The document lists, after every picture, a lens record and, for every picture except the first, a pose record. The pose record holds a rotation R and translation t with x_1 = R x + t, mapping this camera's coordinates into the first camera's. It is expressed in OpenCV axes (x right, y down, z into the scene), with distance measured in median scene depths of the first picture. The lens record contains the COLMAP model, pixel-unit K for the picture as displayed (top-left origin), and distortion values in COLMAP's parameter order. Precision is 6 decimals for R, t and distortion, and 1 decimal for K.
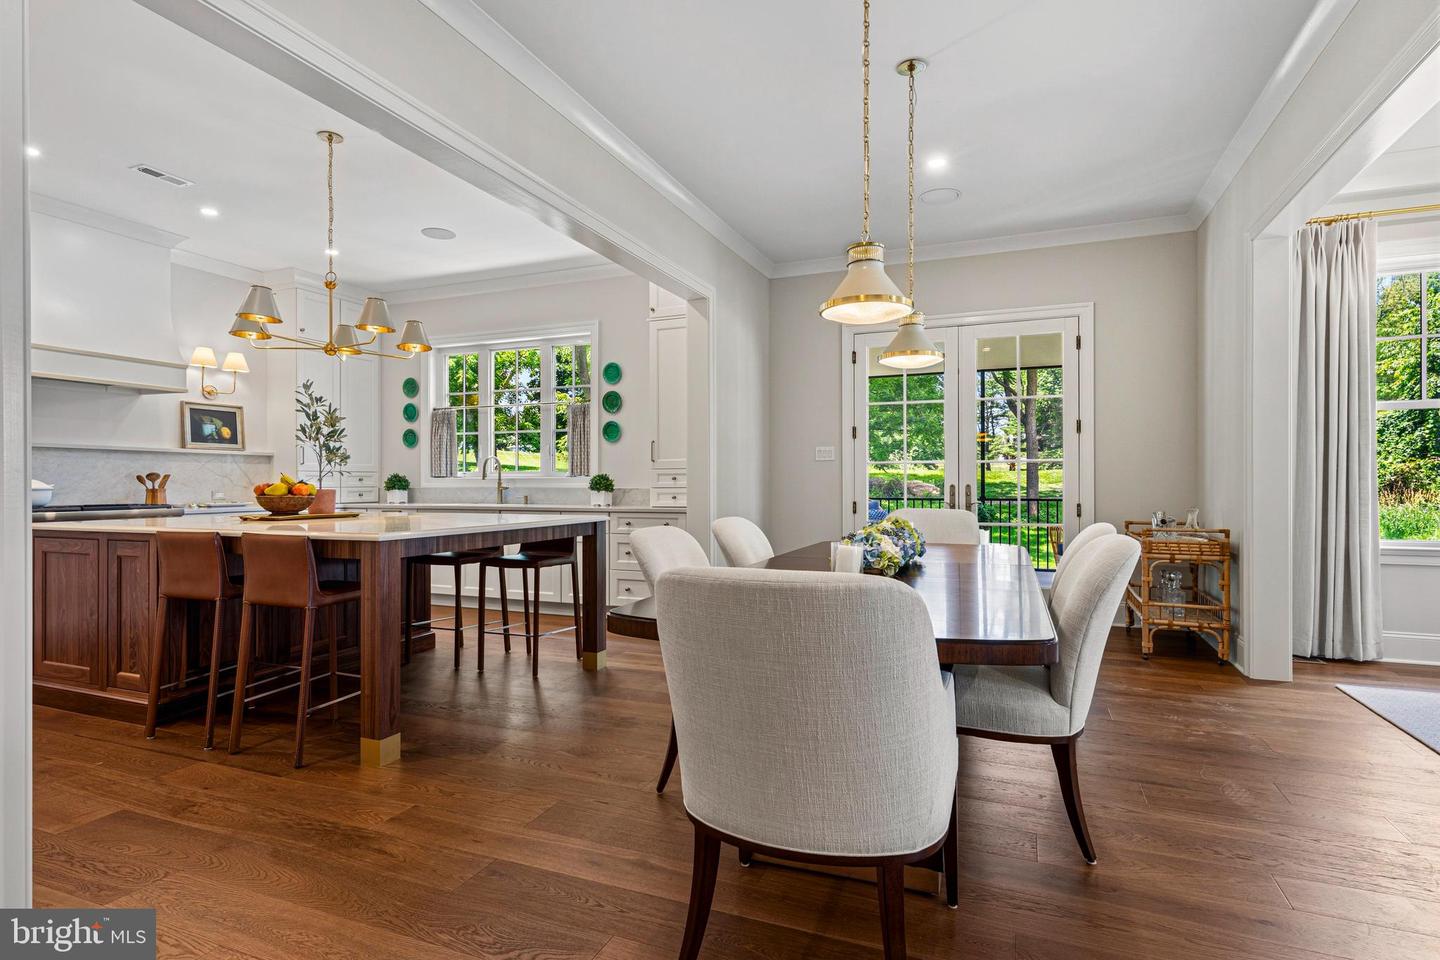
lens RADIAL K [[738.0, 0, 721.4], [0, 738.0, 481.6], [0, 0, 1]] dist [0.010085, -0.002504]
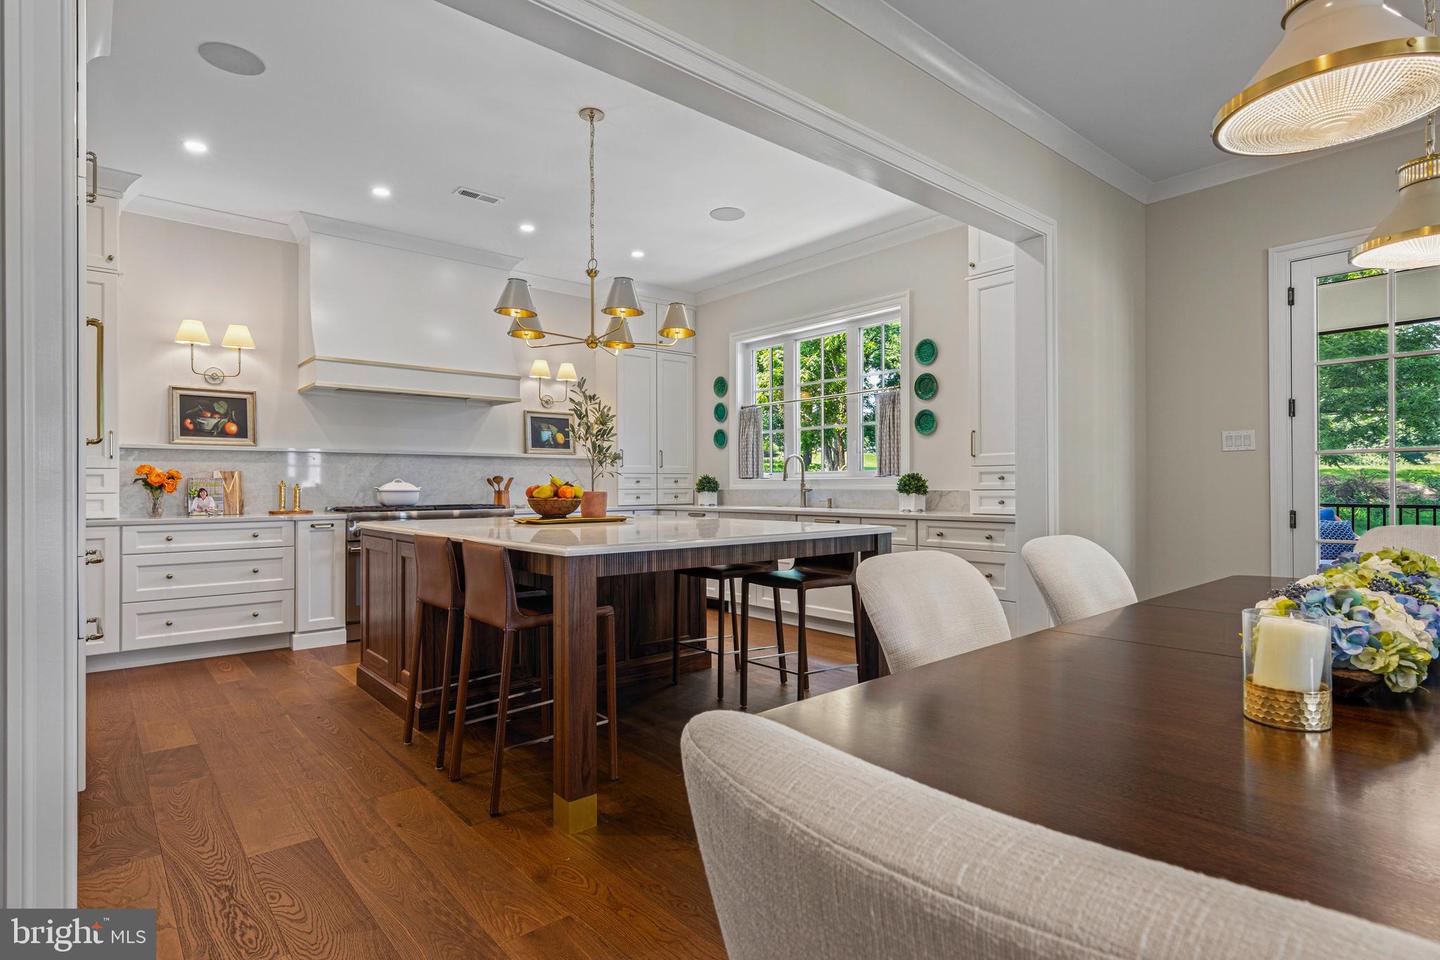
lens RADIAL K [[738.0, 0, 717.4], [0, 738.0, 481.7], [0, 0, 1]] dist [0.010085, -0.002504]
pose [[0.888043, -0.004583, -0.459738, 0.029145], [0.003859, 0.999989, -0.002514, 0.000375], [0.459745, 0.000458, 0.888051, 0.180349]]
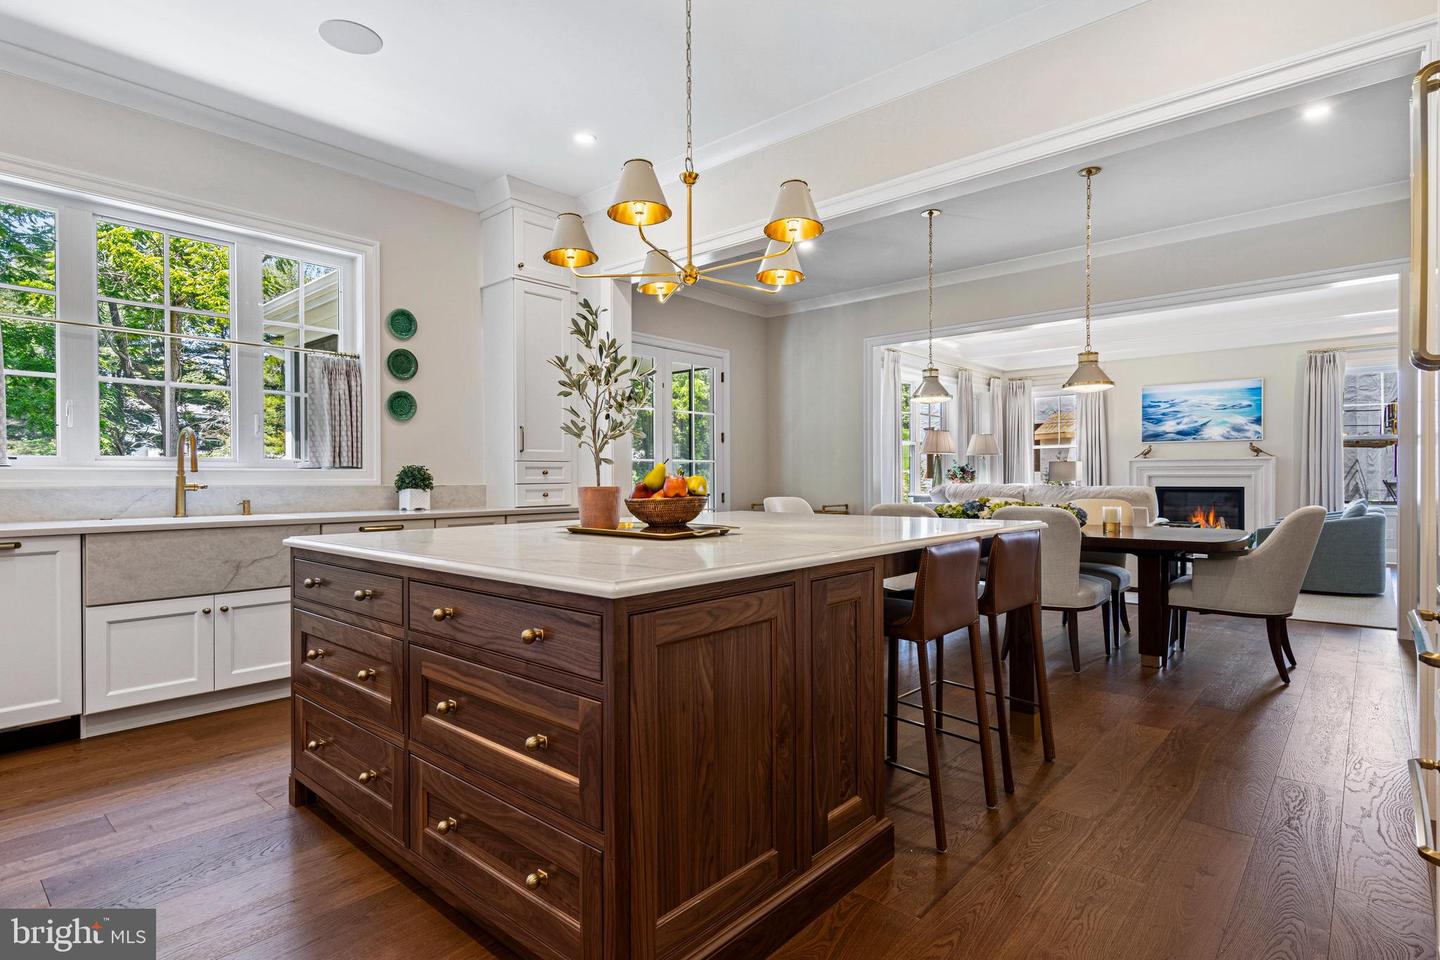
lens RADIAL K [[738.0, 0, 717.1], [0, 738.0, 484.3], [0, 0, 1]] dist [0.010085, -0.002504]
pose [[0.332064, -0.006943, 0.943231, -0.843768], [0.000708, 0.999974, 0.007112, 0.003215], [-0.943257, -0.001694, 0.332060, 0.554900]]
